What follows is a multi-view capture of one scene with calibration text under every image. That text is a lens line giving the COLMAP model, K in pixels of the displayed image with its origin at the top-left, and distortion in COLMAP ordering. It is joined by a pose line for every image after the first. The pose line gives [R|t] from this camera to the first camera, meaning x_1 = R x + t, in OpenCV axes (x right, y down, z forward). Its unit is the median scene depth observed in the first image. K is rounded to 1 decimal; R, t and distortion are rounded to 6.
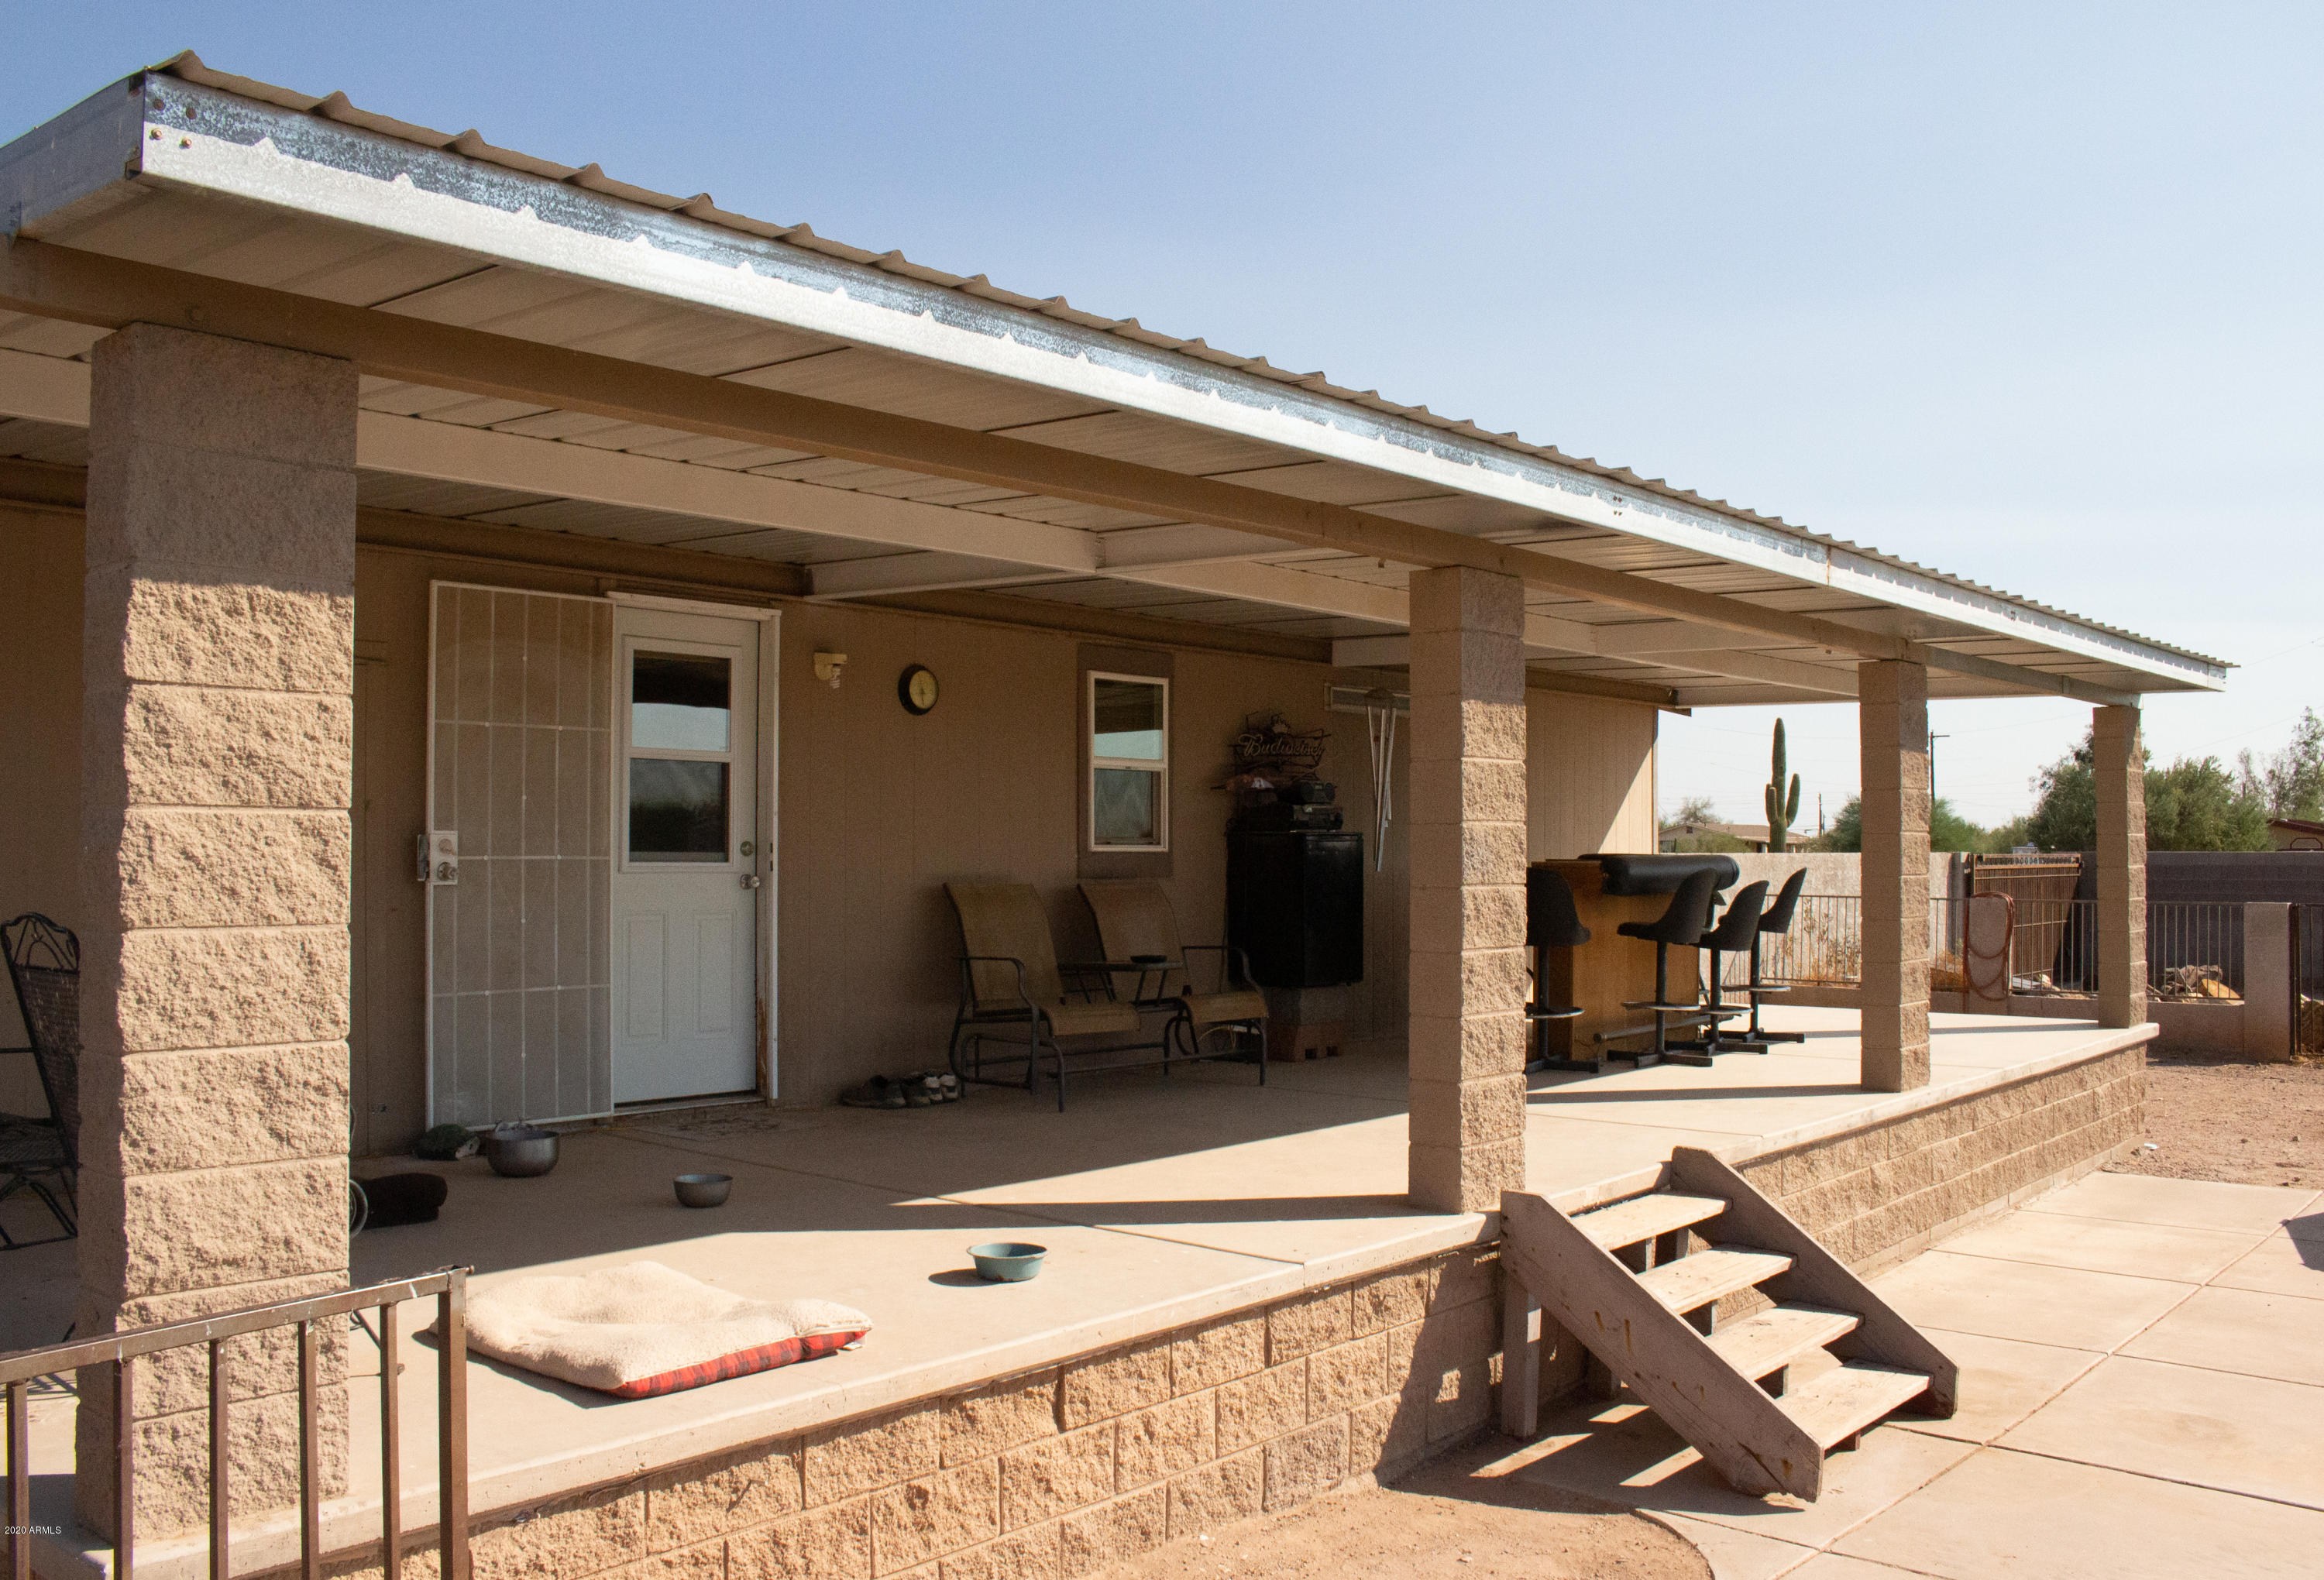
lens RADIAL K [[1964.0, 0, 1159.7], [0, 1964.0, 792.1], [0, 0, 1]] dist [-0.128083, 0.039982]
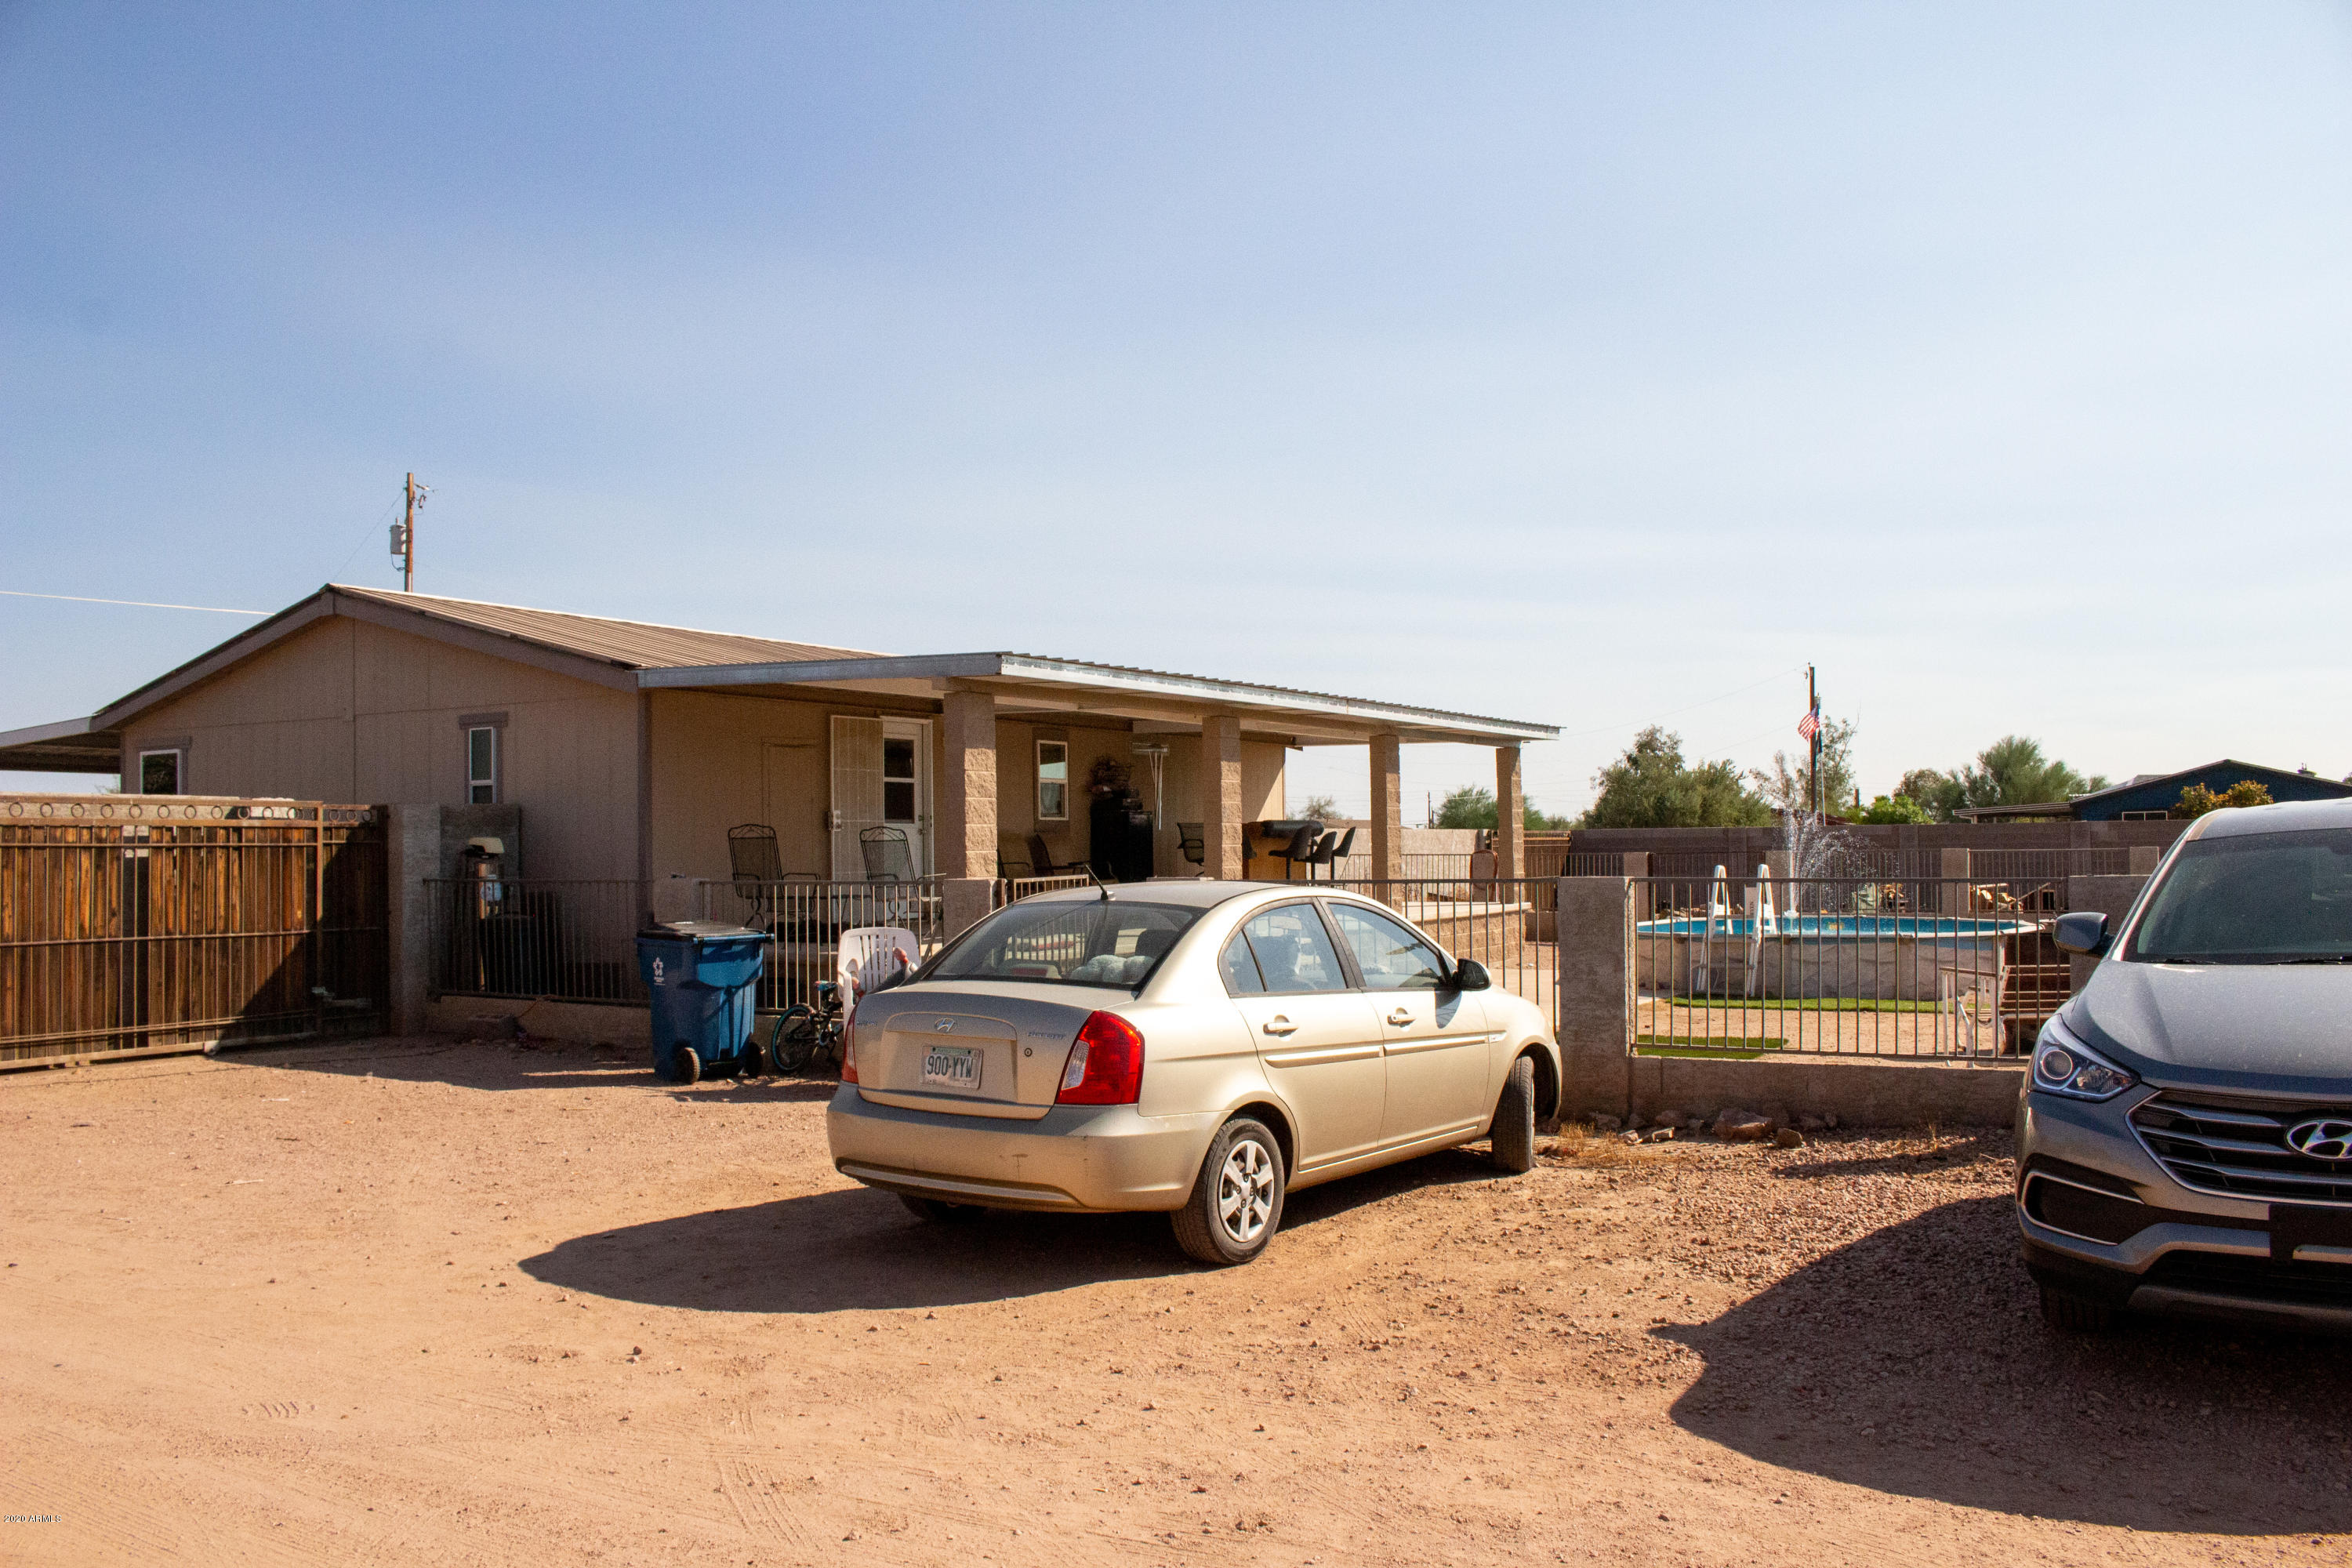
lens RADIAL K [[1969.9, 0, 1181.8], [0, 1969.9, 787.2], [0, 0, 1]] dist [-0.075443, -0.000553]
pose [[0.980622, -0.008413, 0.195729, -0.304807], [0.009206, 0.999953, -0.003141, 0.001253], [-0.195693, 0.004881, 0.980653, -1.198442]]
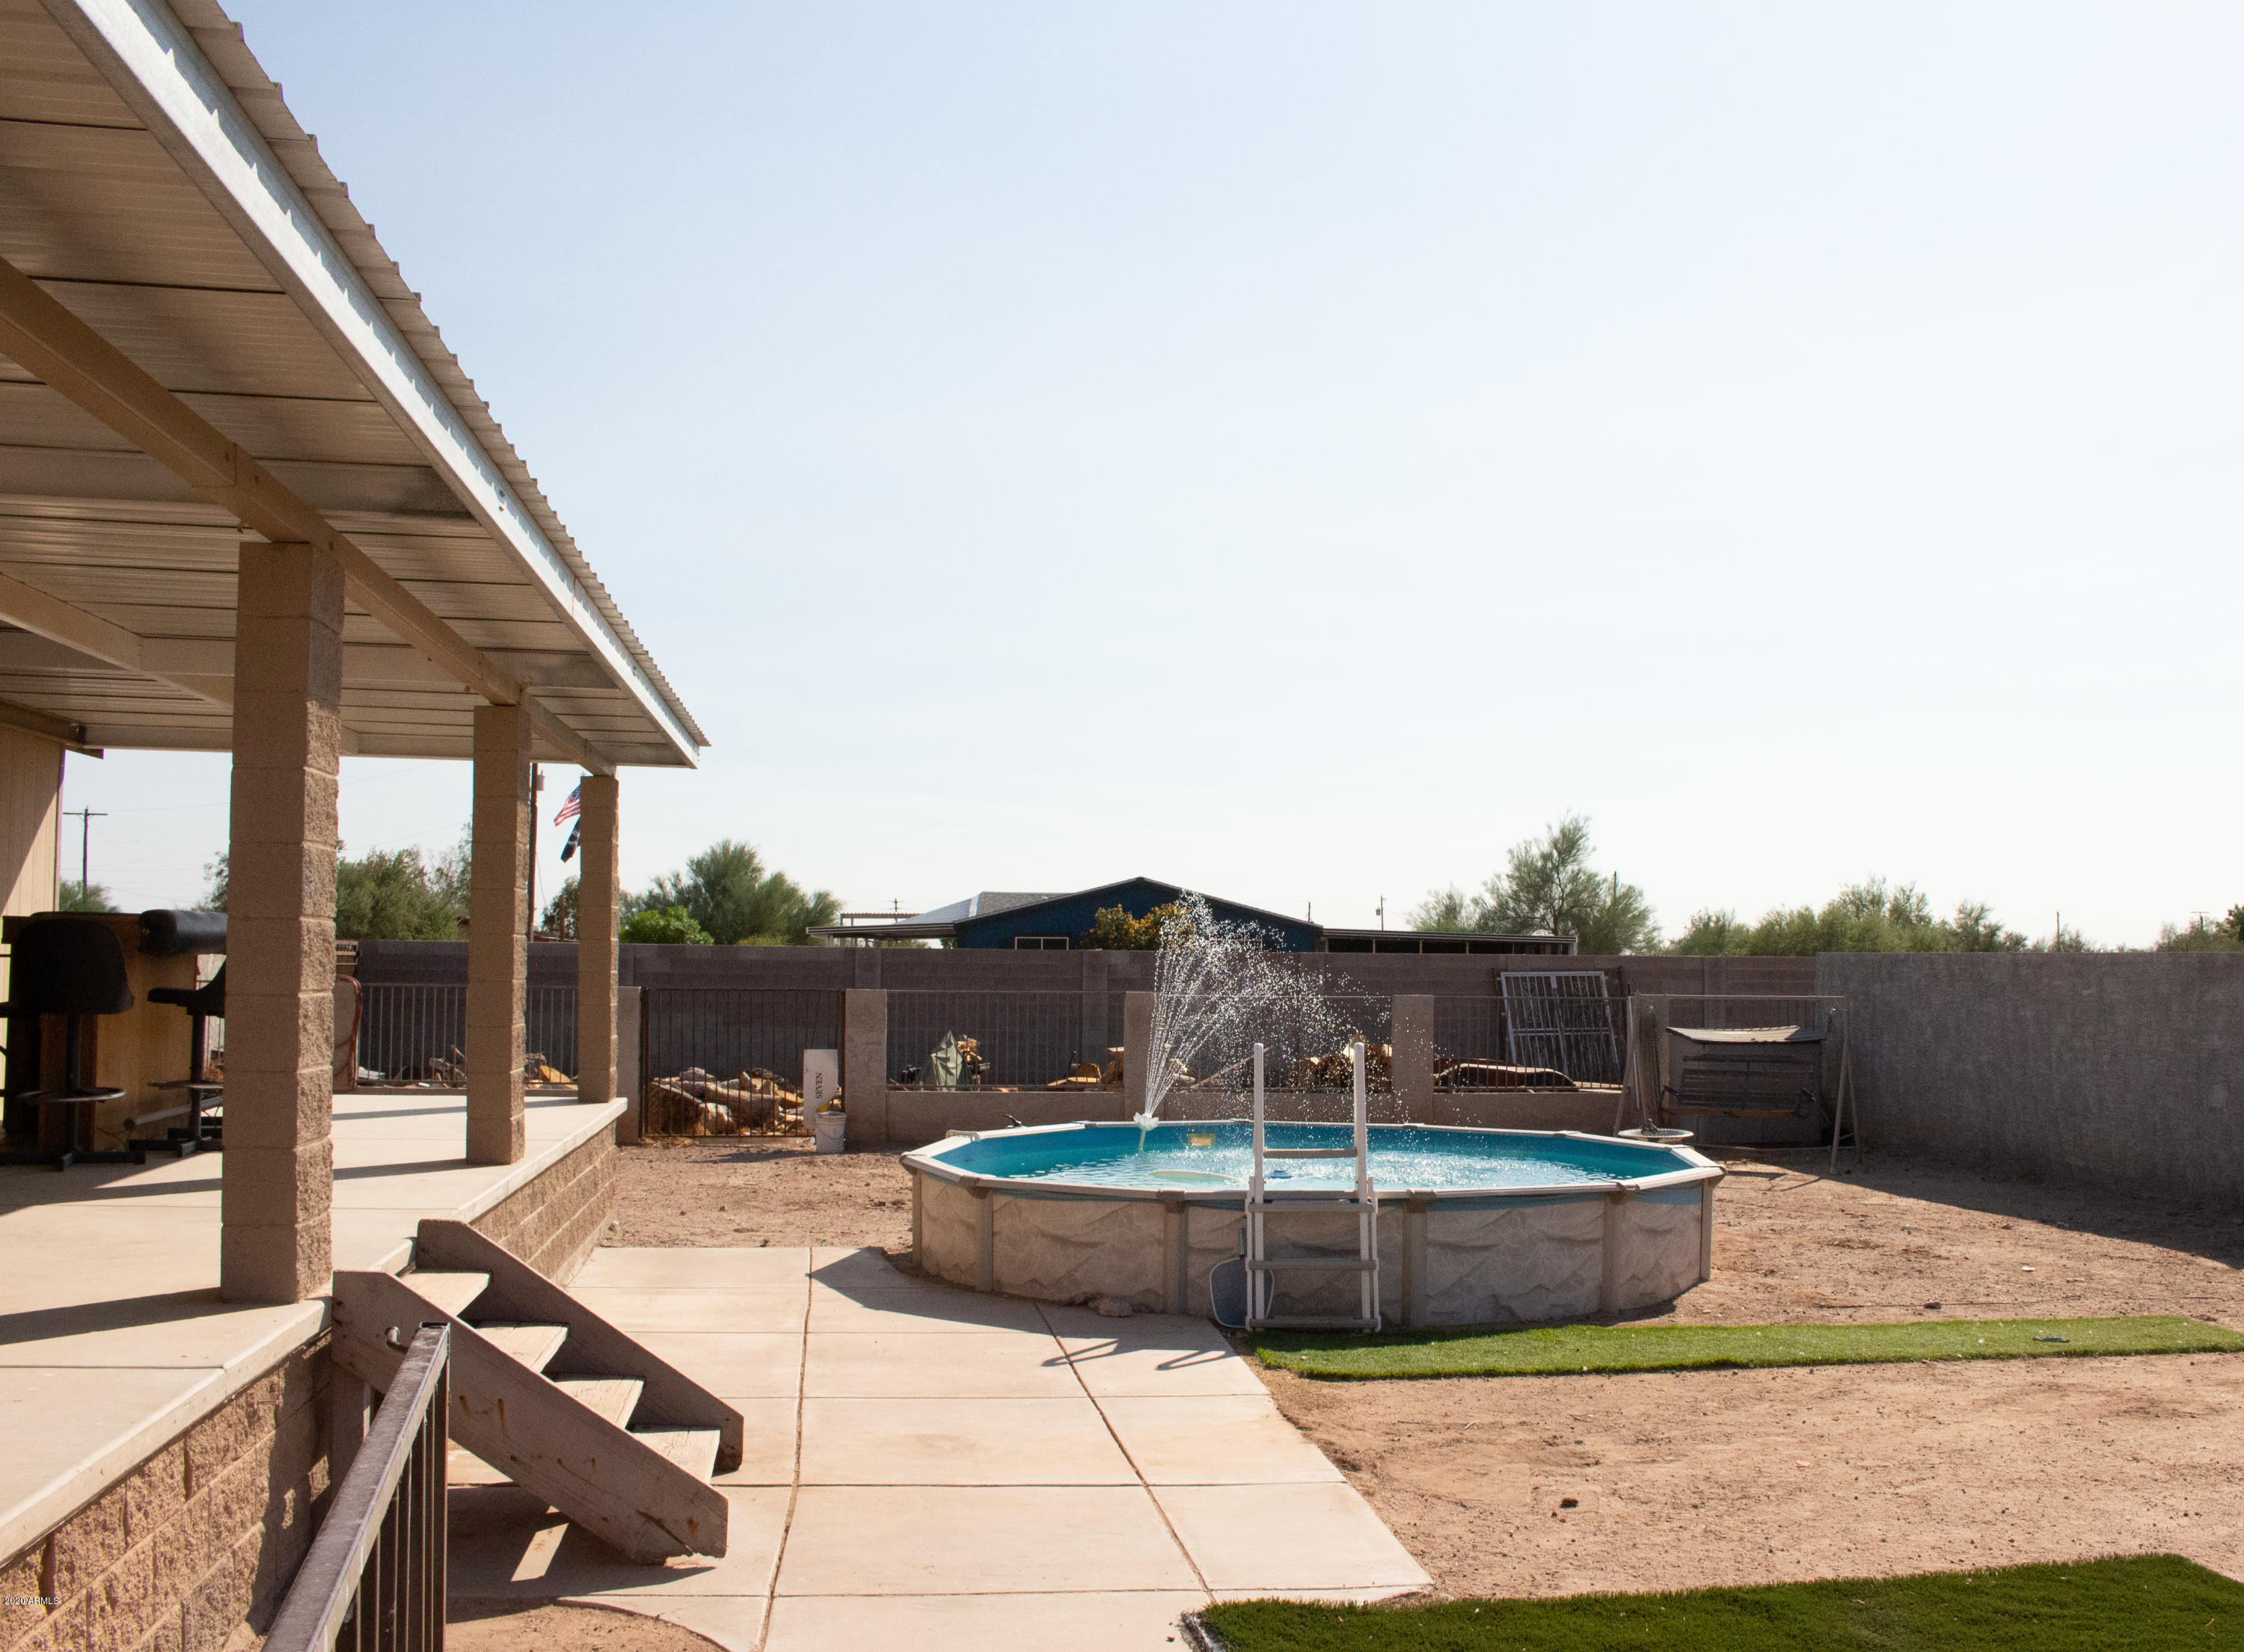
lens RADIAL K [[2176.1, 0, 1120.6], [0, 2176.1, 825.3], [0, 0, 1]] dist [-0.089145, 0.000000]
pose [[0.653832, 0.051977, 0.754853, -0.201635], [-0.030751, 0.998639, -0.042128, 0.023147], [-0.756015, 0.004333, 0.654540, 0.073663]]
